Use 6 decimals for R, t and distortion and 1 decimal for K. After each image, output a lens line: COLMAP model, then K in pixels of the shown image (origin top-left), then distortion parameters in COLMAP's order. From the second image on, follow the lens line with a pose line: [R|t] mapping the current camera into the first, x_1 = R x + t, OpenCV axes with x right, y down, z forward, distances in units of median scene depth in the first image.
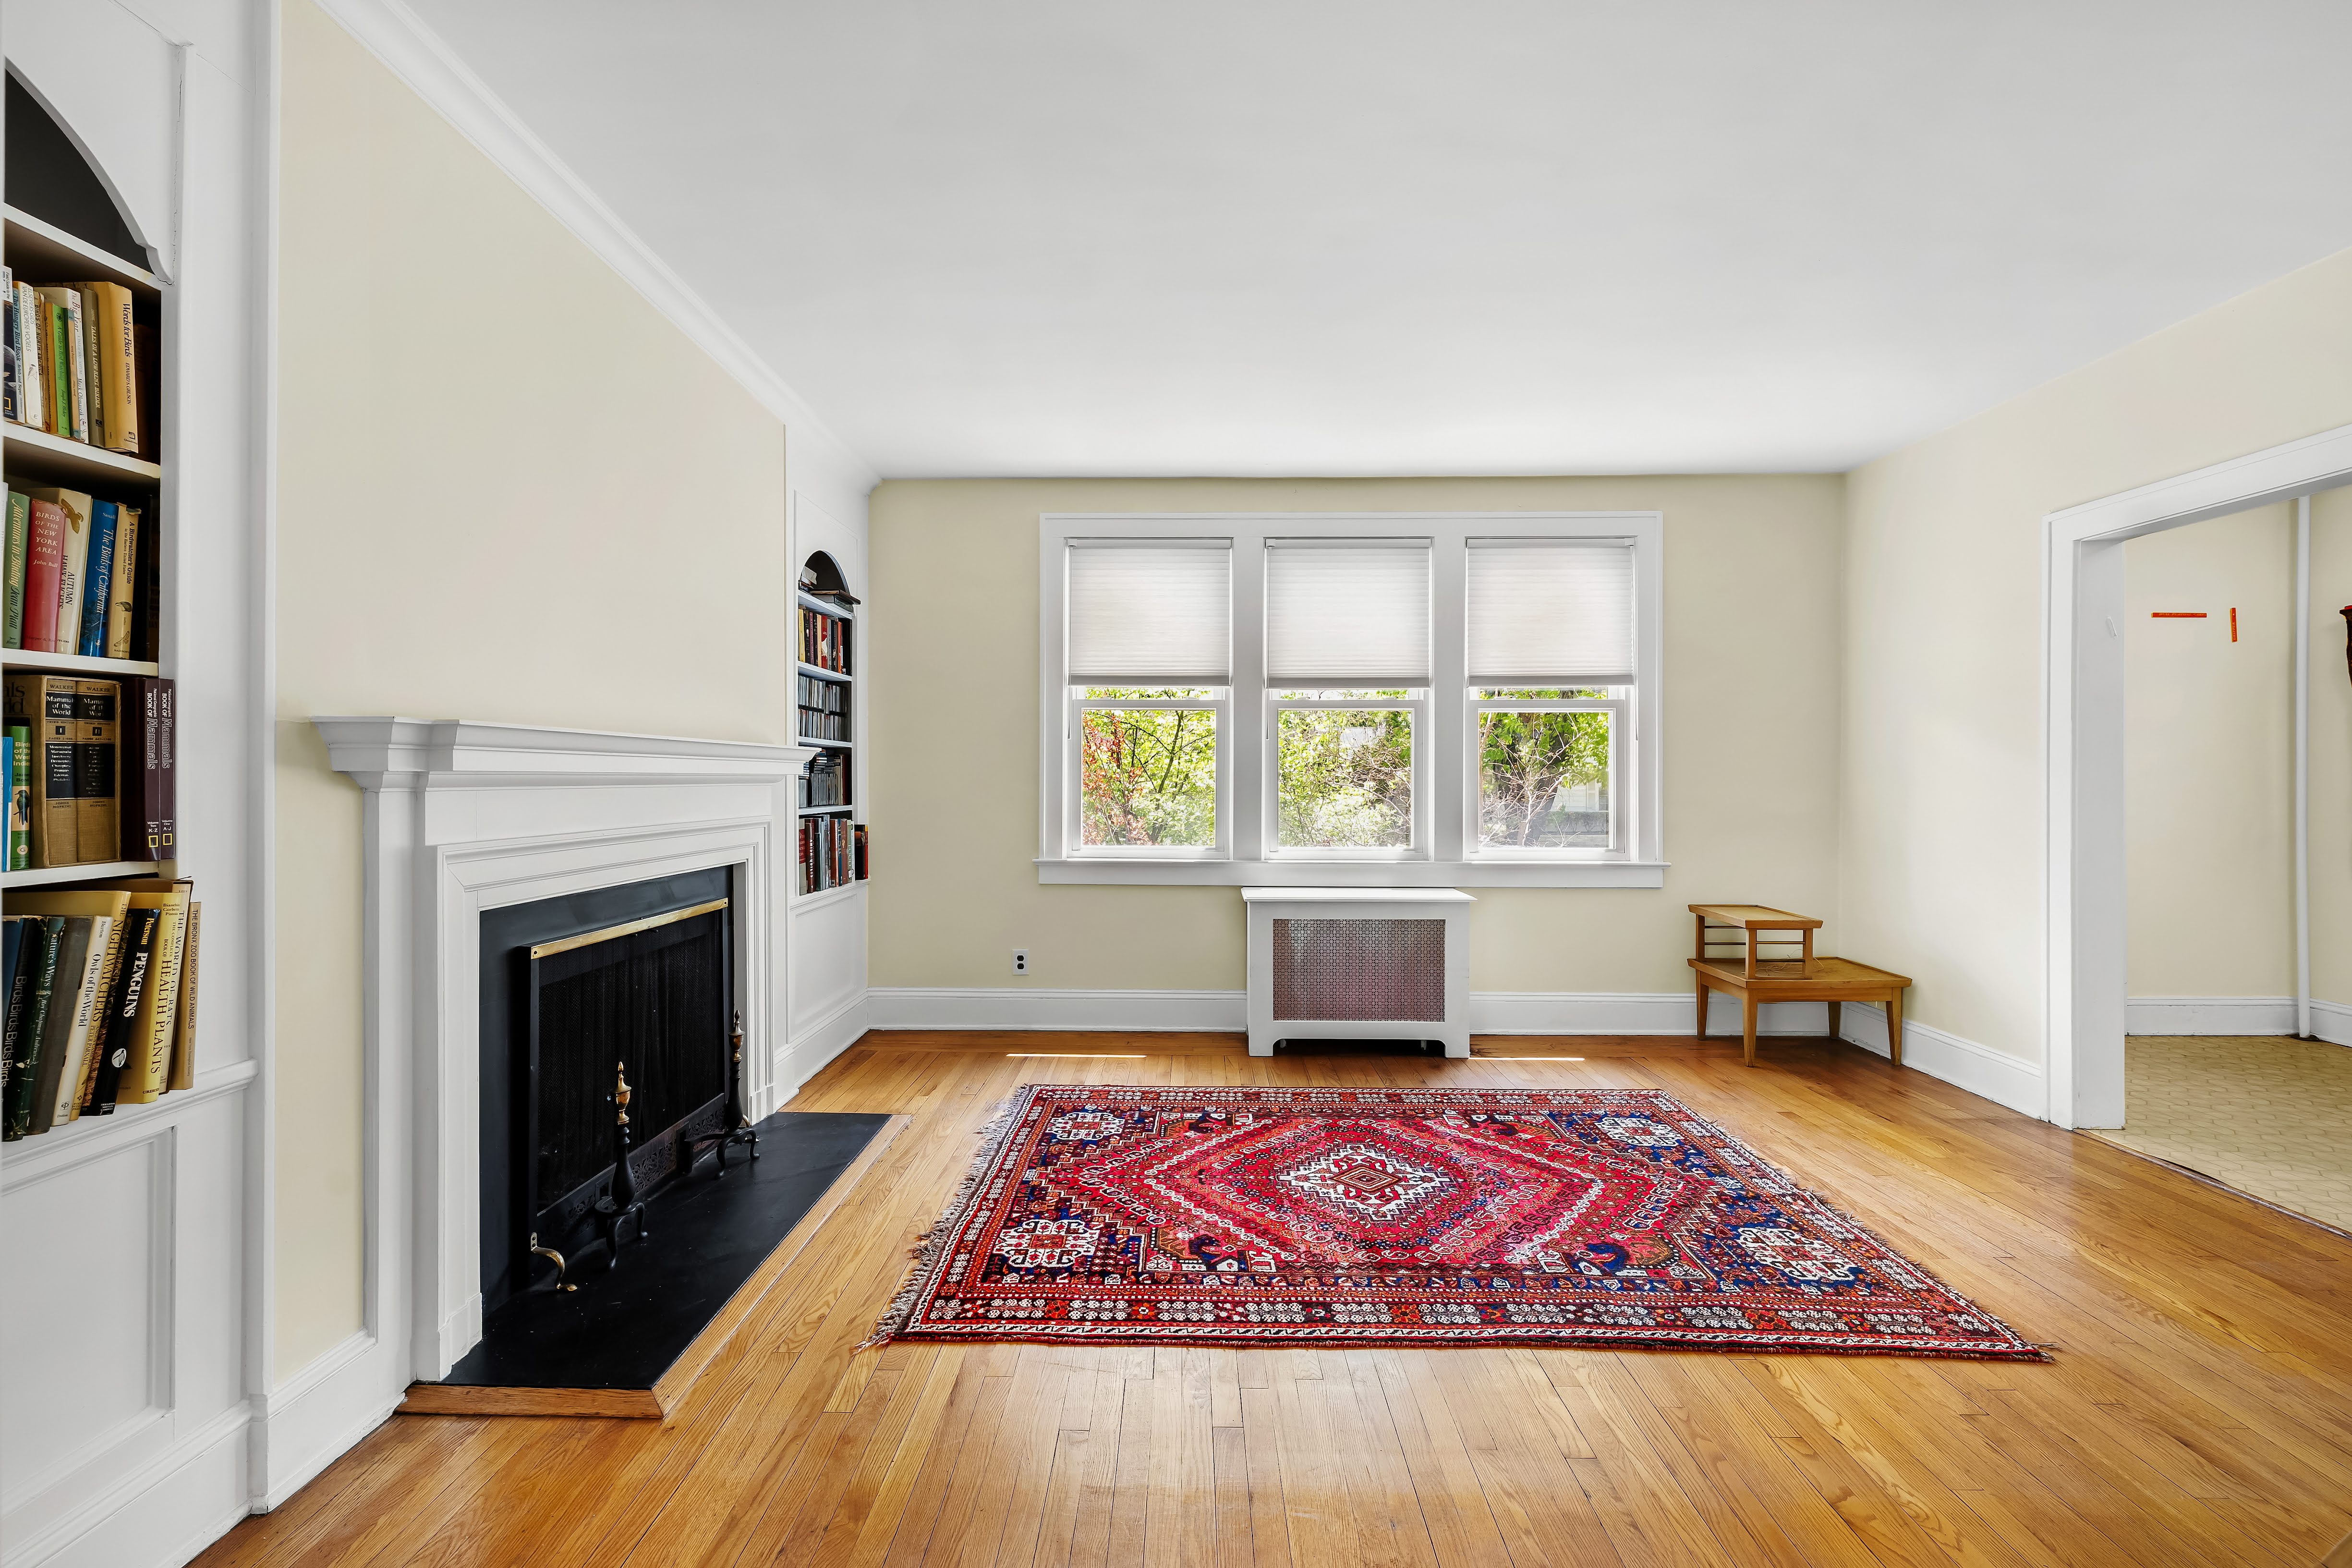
lens RADIAL K [[974.8, 0, 1169.6], [0, 974.8, 776.4], [0, 0, 1]] dist [0.000716, 0.000307]
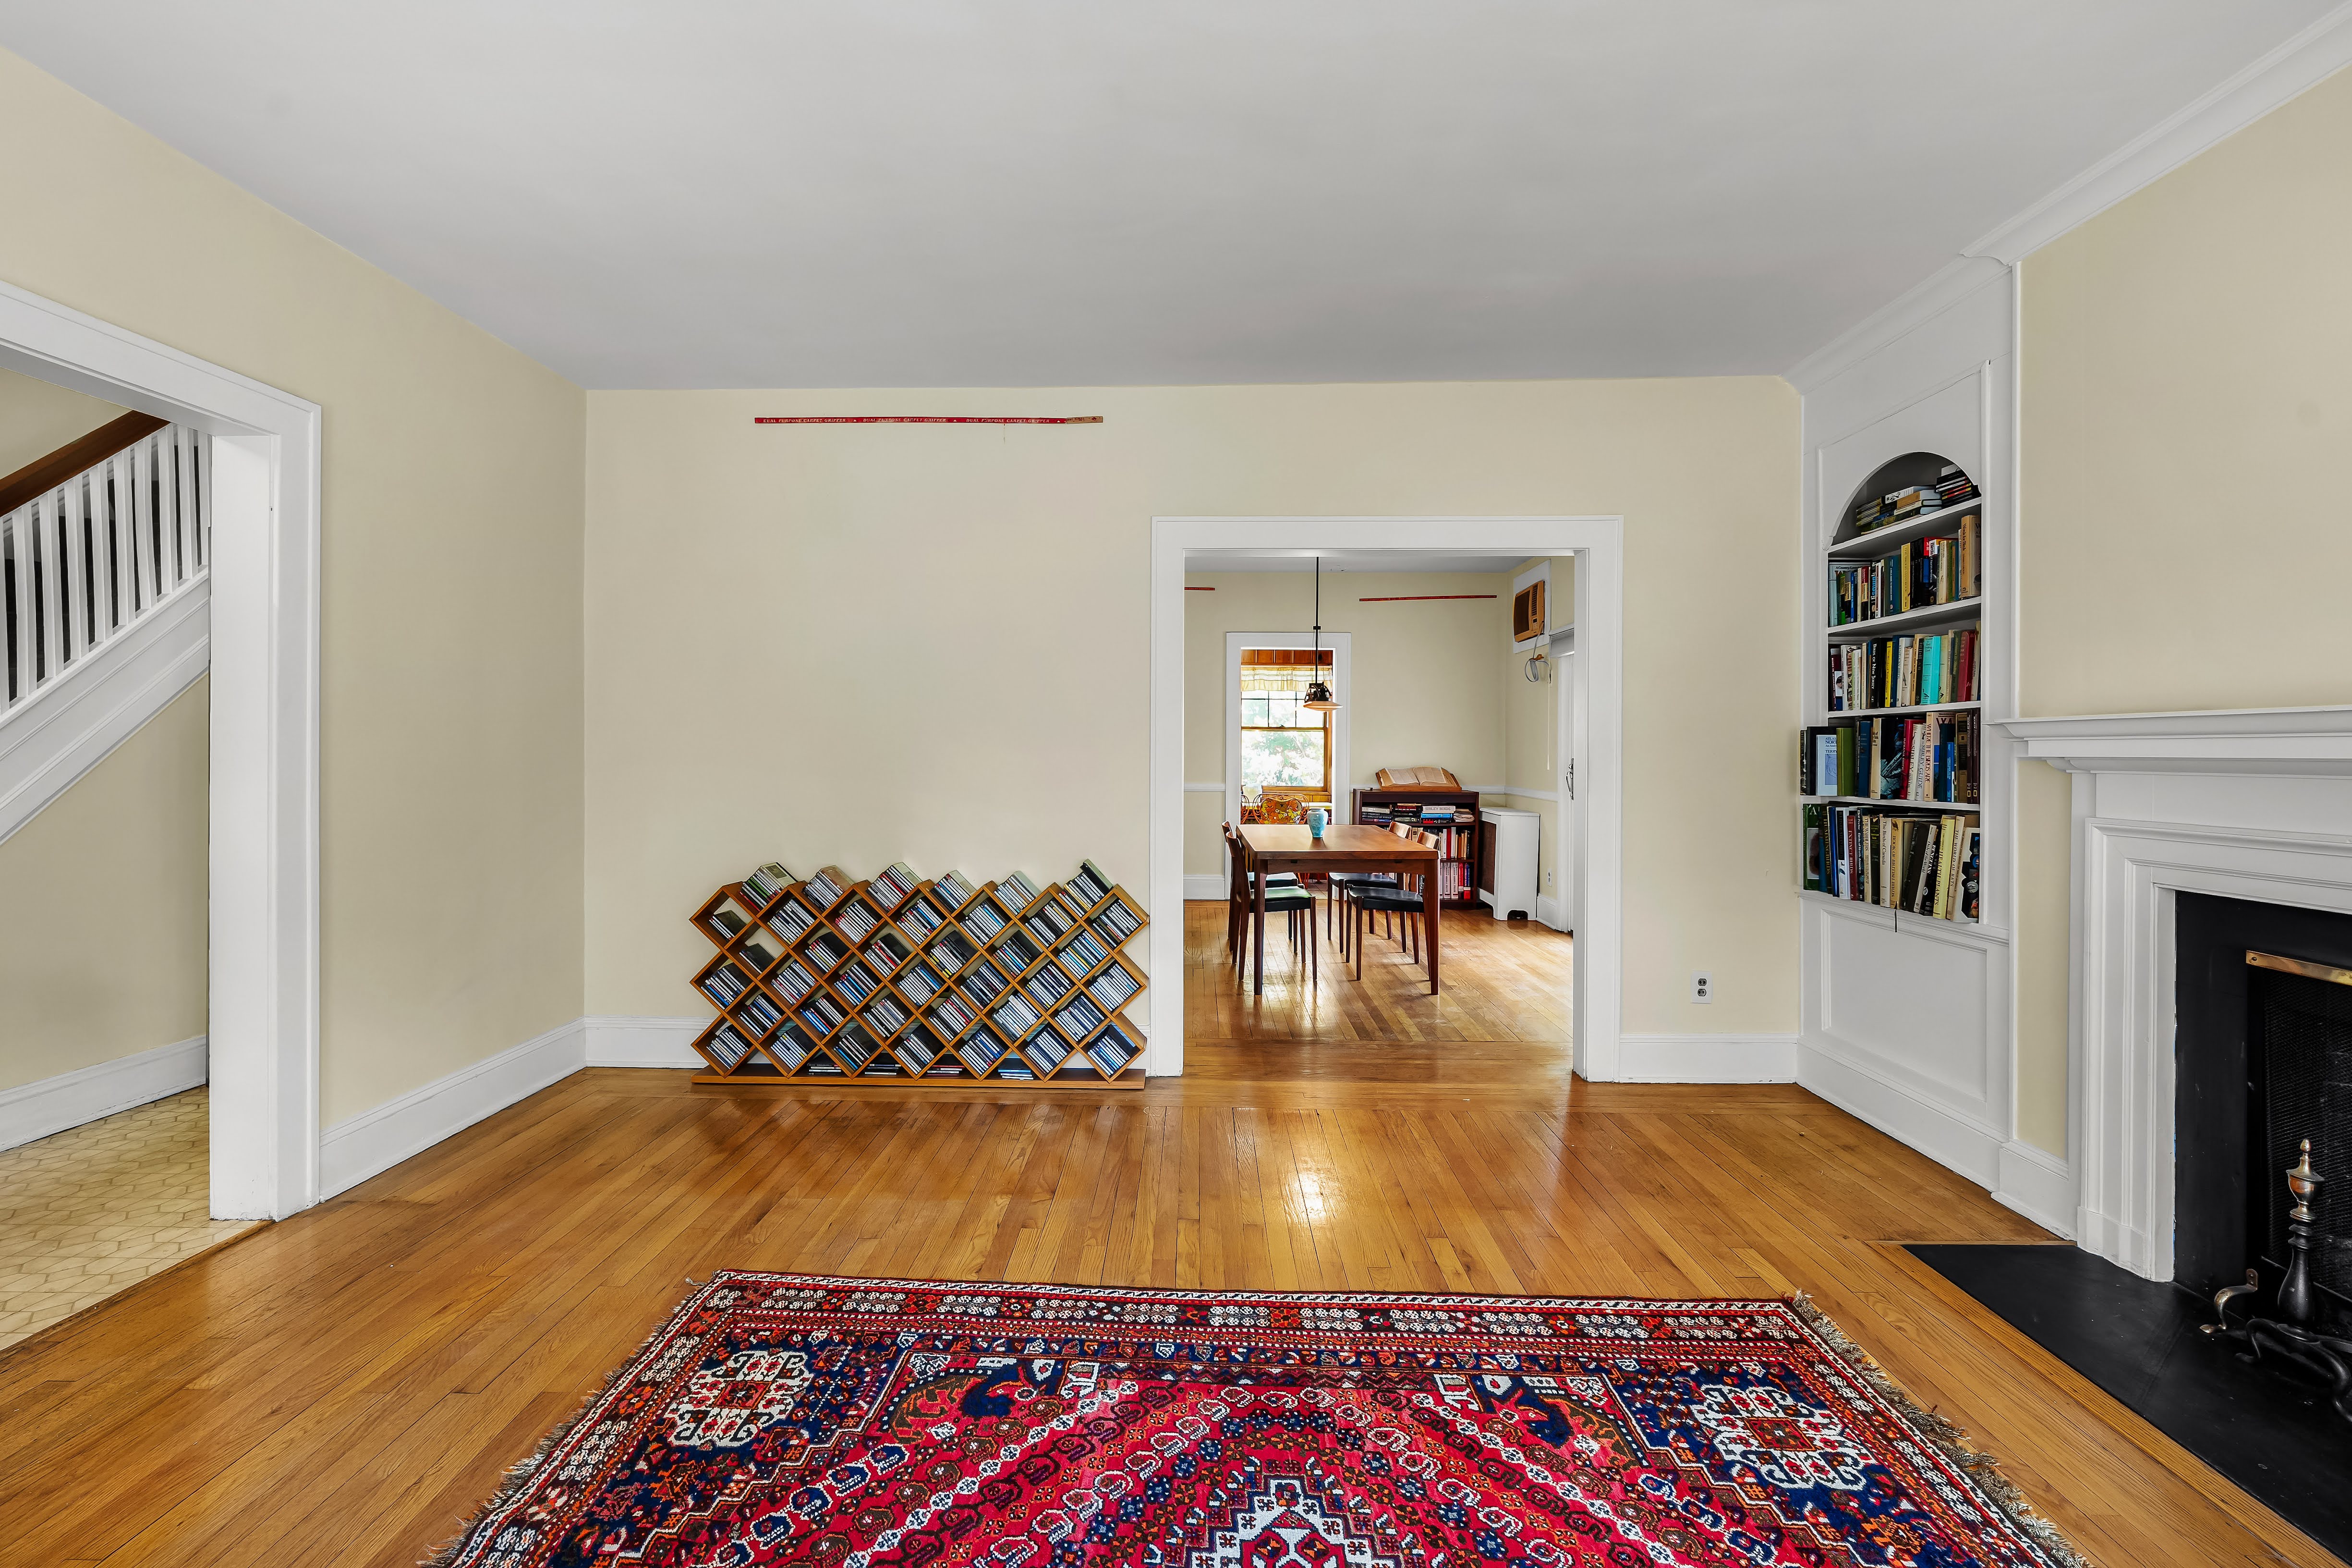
lens RADIAL K [[974.8, 0, 1192.2], [0, 974.8, 752.9], [0, 0, 1]] dist [0.000716, 0.000307]
pose [[-0.999902, -0.008392, -0.011181, 0.305709], [-0.008371, 0.999963, -0.001950, 0.001554], [0.011197, -0.001856, -0.999936, 1.715371]]
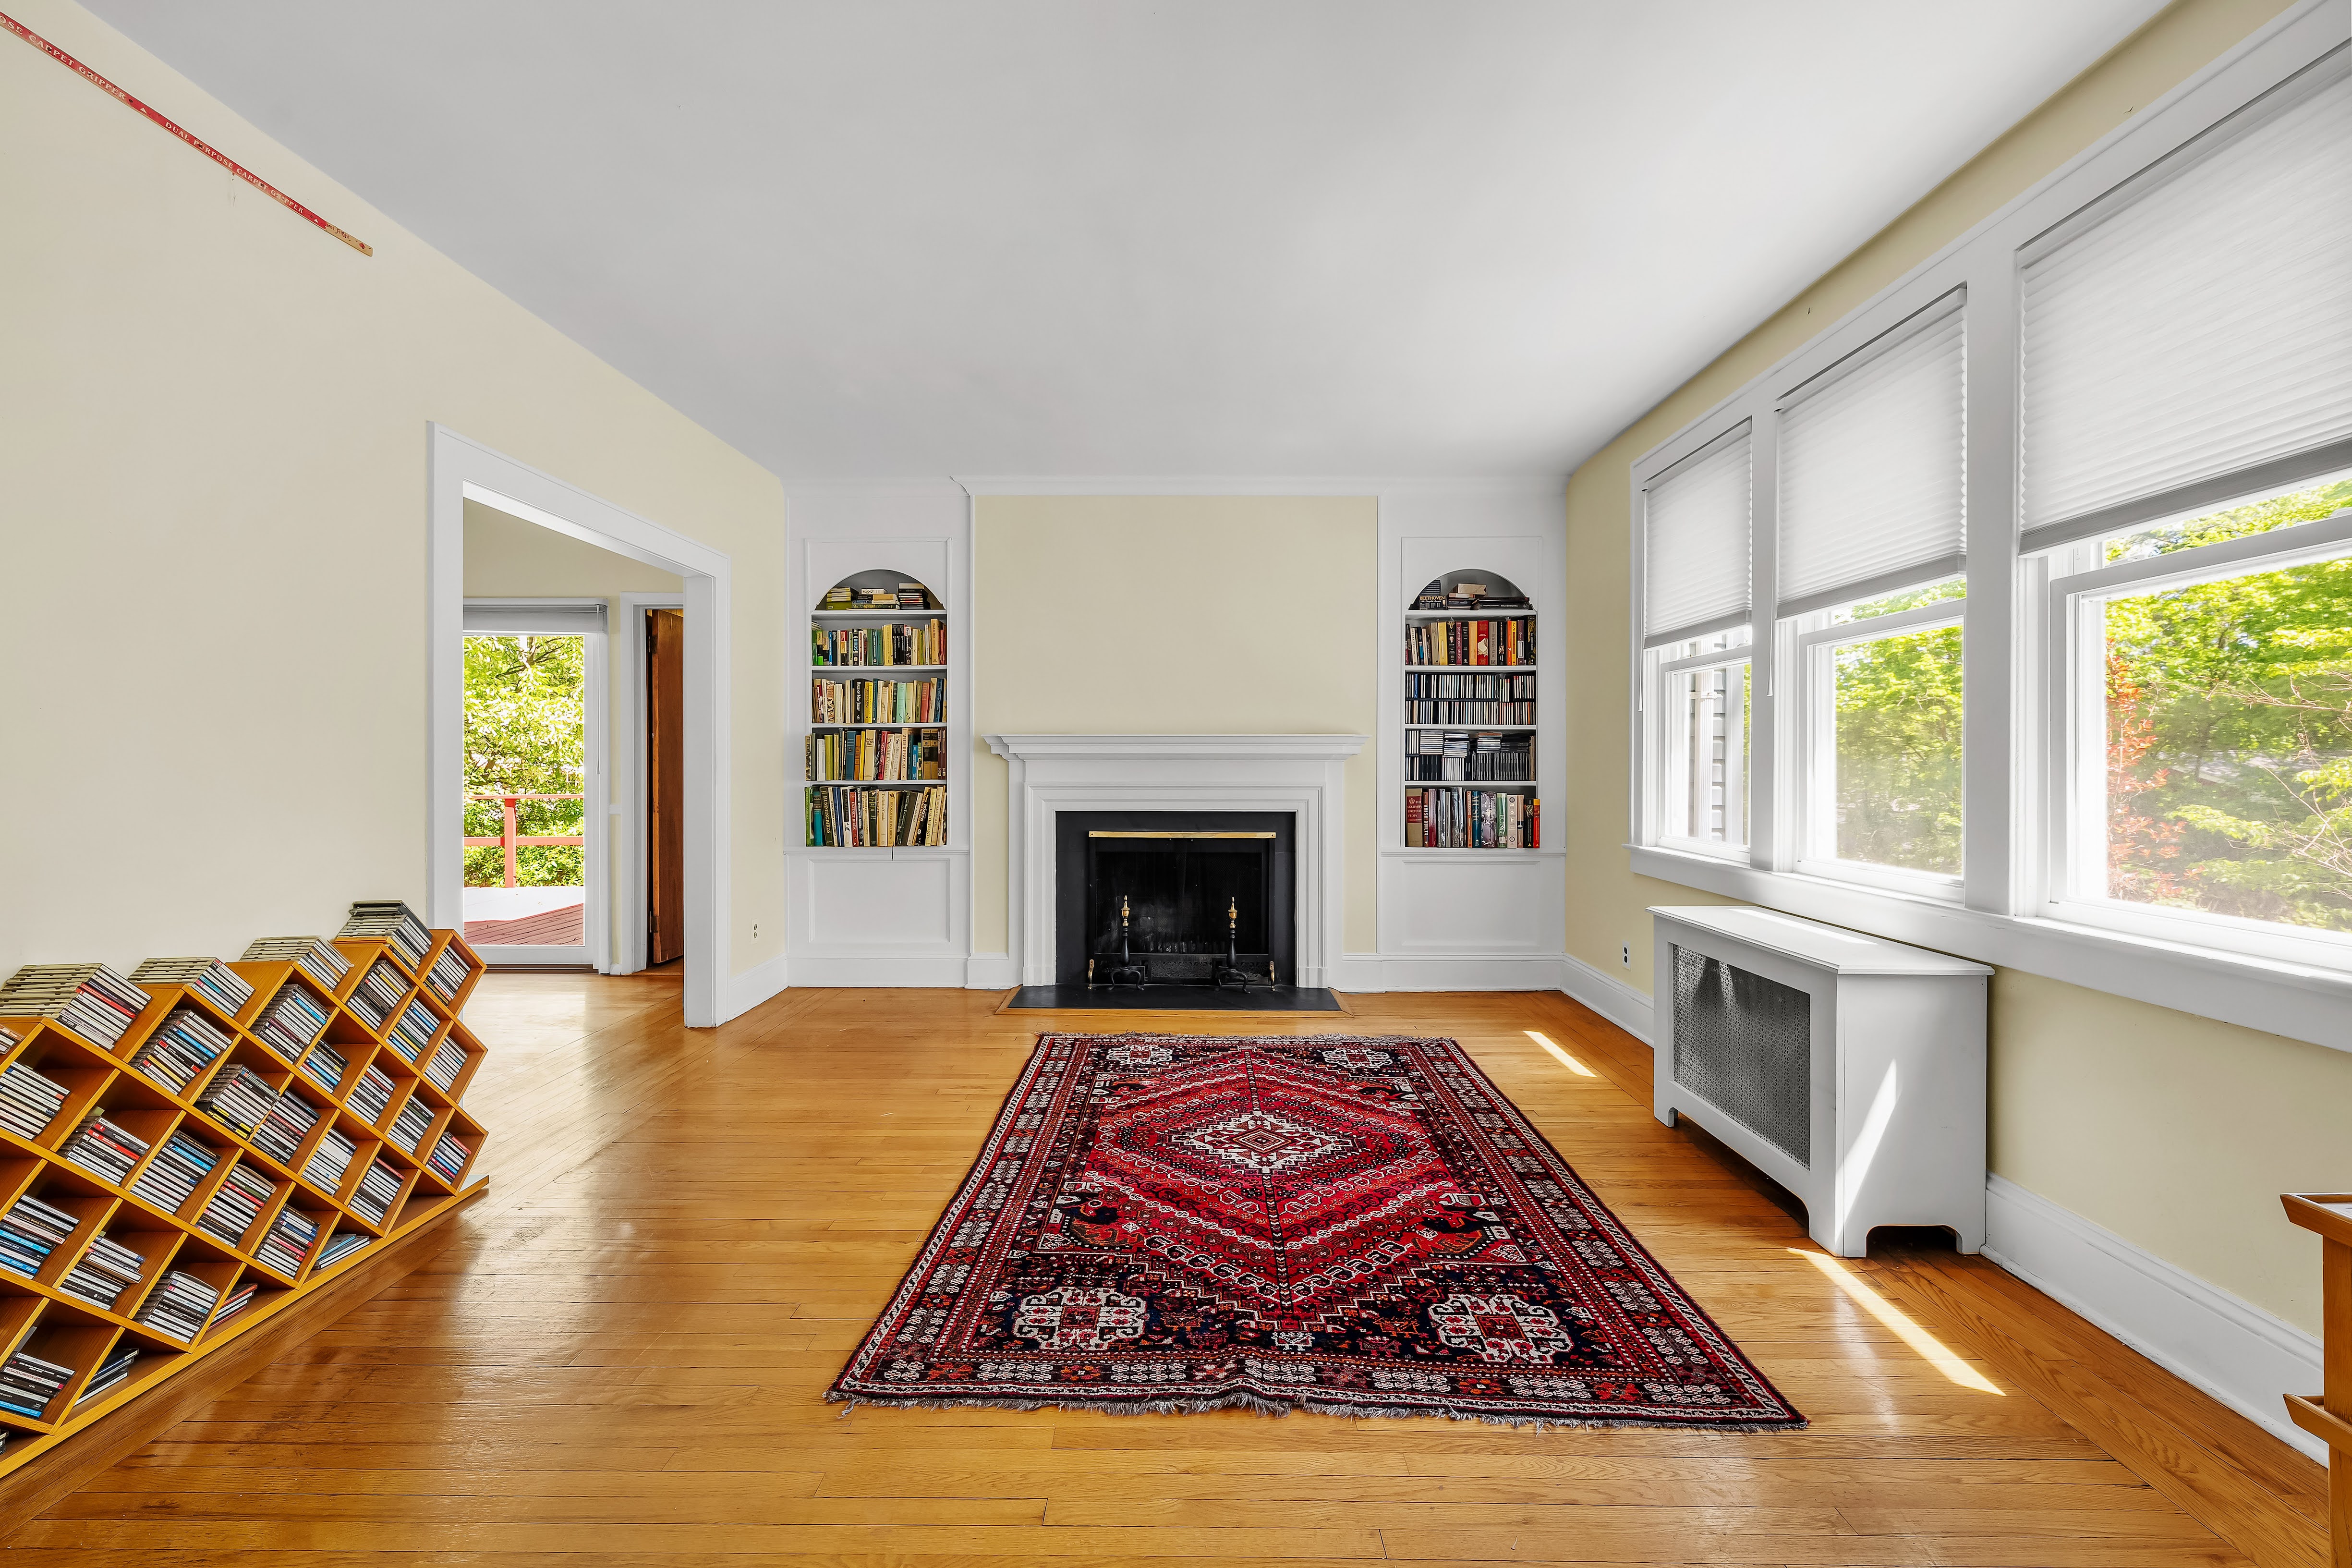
lens RADIAL K [[974.8, 0, 1170.8], [0, 974.8, 767.1], [0, 0, 1]] dist [0.000716, 0.000307]
pose [[0.010409, 0.000811, -0.999945, 1.441383], [-0.000316, 1.000000, 0.000807, 0.022748], [0.999946, 0.000307, 0.010409, 1.051084]]
